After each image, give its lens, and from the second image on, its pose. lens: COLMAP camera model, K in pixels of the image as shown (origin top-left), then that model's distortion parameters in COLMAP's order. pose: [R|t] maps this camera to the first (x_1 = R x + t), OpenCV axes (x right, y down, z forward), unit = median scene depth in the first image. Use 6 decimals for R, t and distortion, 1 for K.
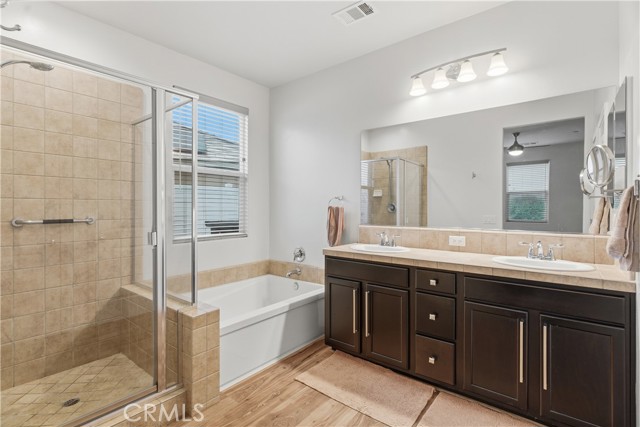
lens RADIAL K [[303.5, 0, 299.0], [0, 303.5, 210.2], [0, 0, 1]] dist [0.000470, 0.000392]
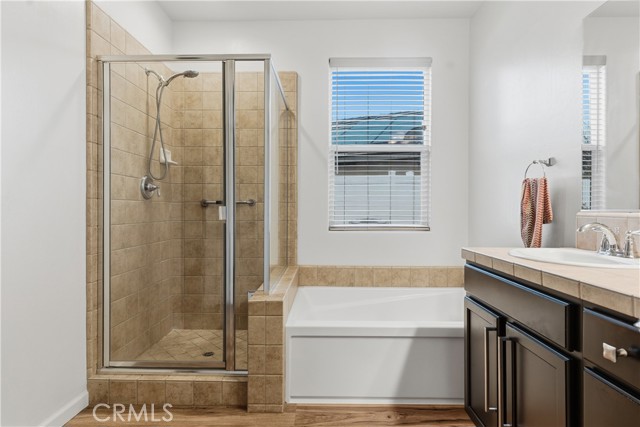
lens RADIAL K [[336.2, 0, 318.7], [0, 336.2, 209.4], [0, 0, 1]] dist [0.008149, 0.000118]
pose [[0.647608, 0.002614, -0.761969, 0.402410], [-0.008230, 0.999960, -0.003564, 0.059037], [0.761929, 0.008579, 0.647603, 0.373453]]
